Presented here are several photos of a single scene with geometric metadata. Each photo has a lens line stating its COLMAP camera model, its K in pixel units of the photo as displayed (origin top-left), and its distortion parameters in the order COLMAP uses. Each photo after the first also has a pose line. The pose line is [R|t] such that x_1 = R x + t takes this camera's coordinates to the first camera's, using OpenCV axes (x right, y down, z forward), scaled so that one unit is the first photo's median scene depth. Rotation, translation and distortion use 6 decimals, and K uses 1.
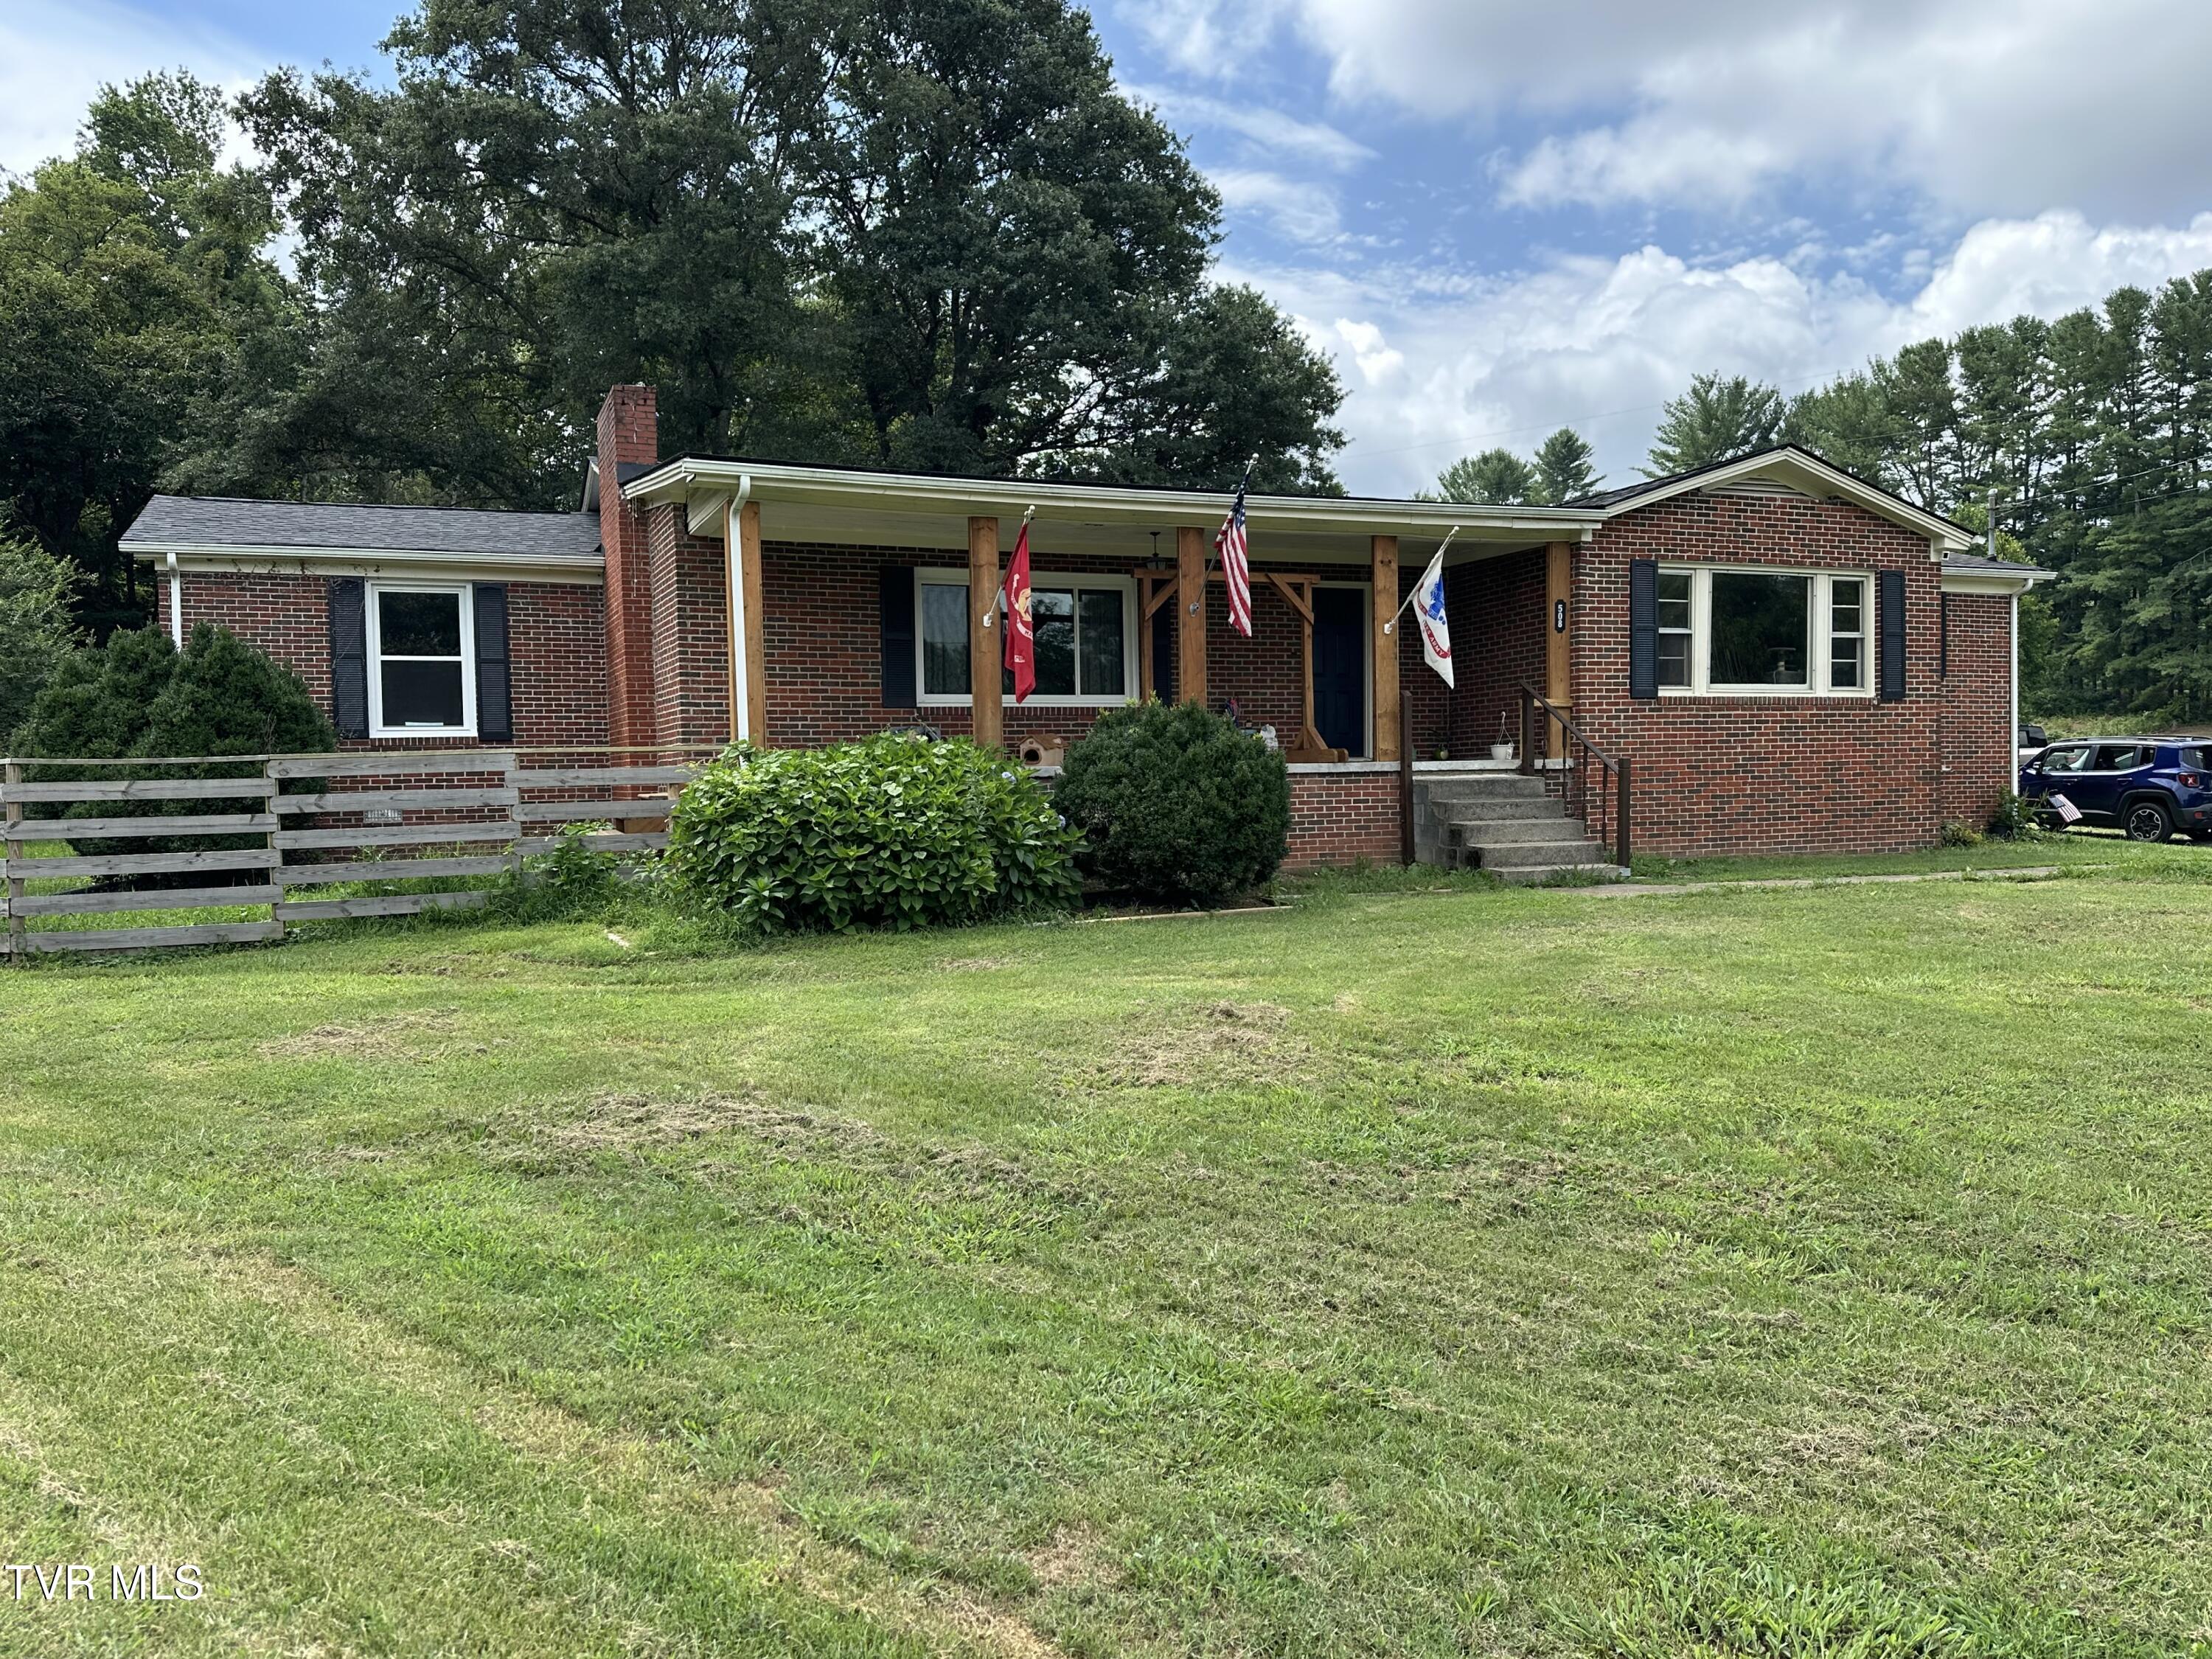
lens RADIAL K [[1671.7, 0, 1106.5], [0, 1671.7, 825.3], [0, 0, 1]] dist [0.013701, -0.003752]
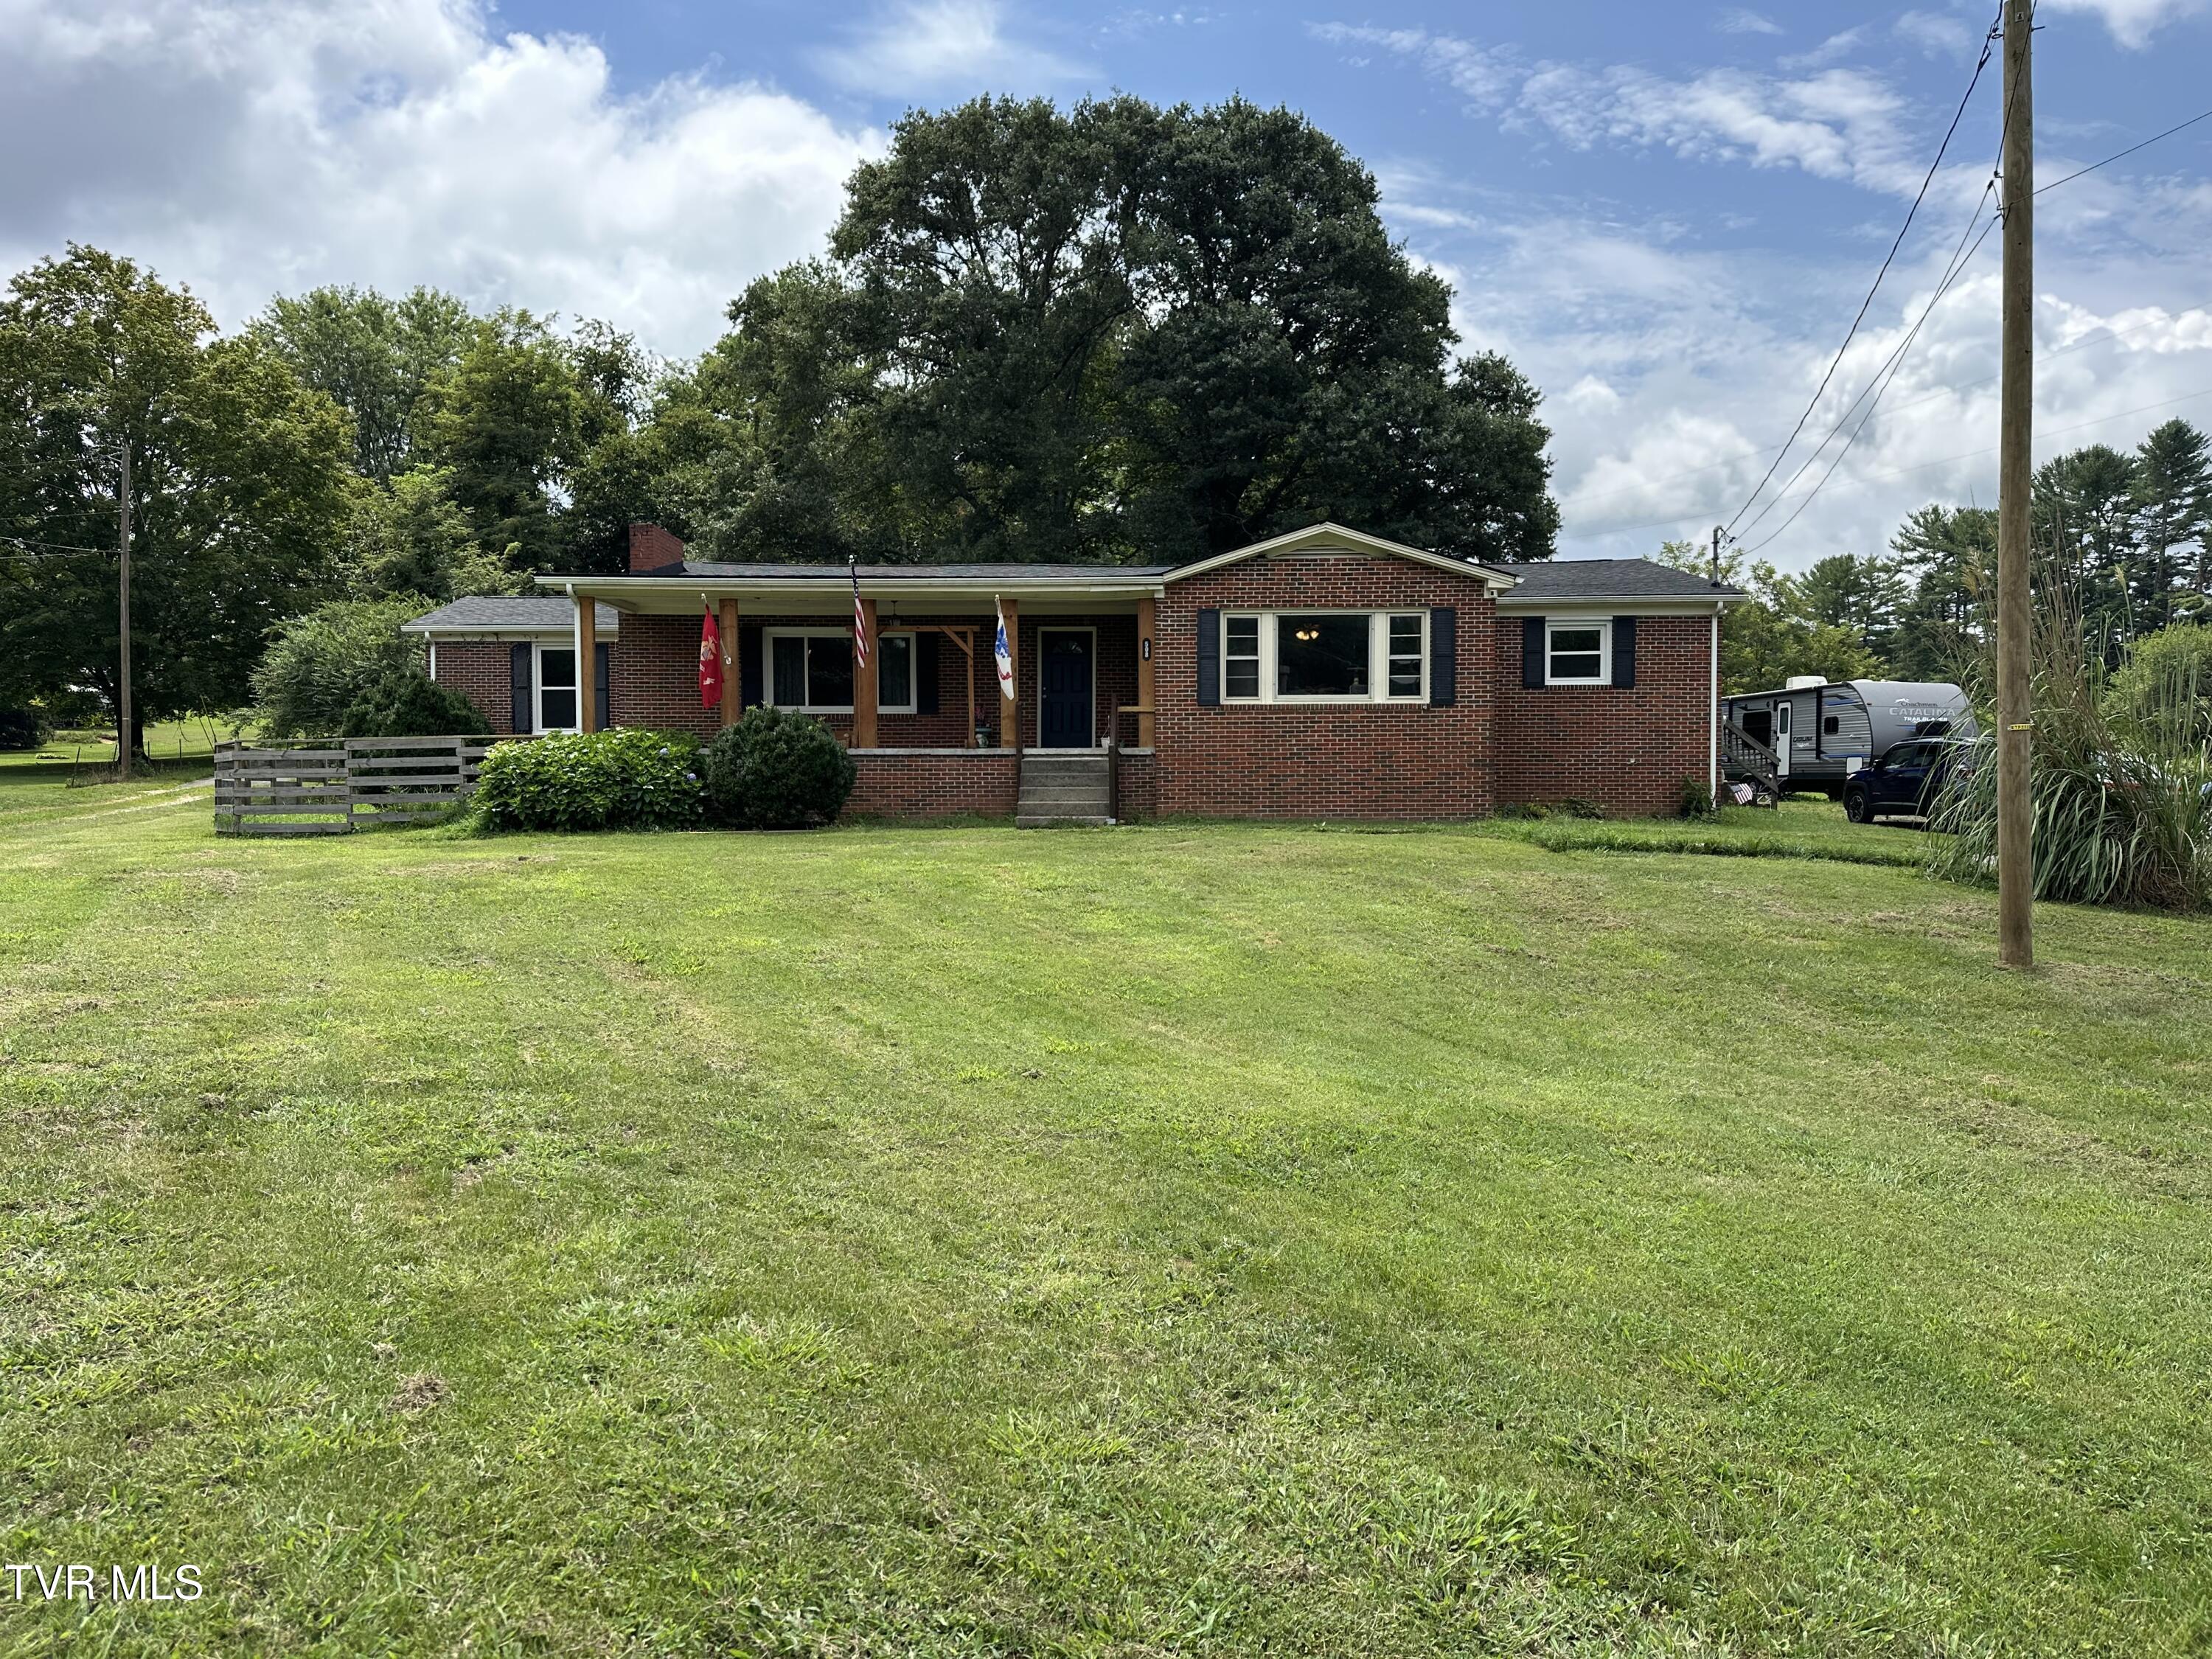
lens RADIAL K [[1548.8, 0, 1105.6], [0, 1548.8, 833.1], [0, 0, 1]] dist [0.009528, 0.000585]
pose [[0.916560, 0.025172, -0.399103, 0.748594], [-0.025119, 0.999670, 0.005364, 0.026839], [0.399106, 0.005109, 0.916890, -0.234511]]
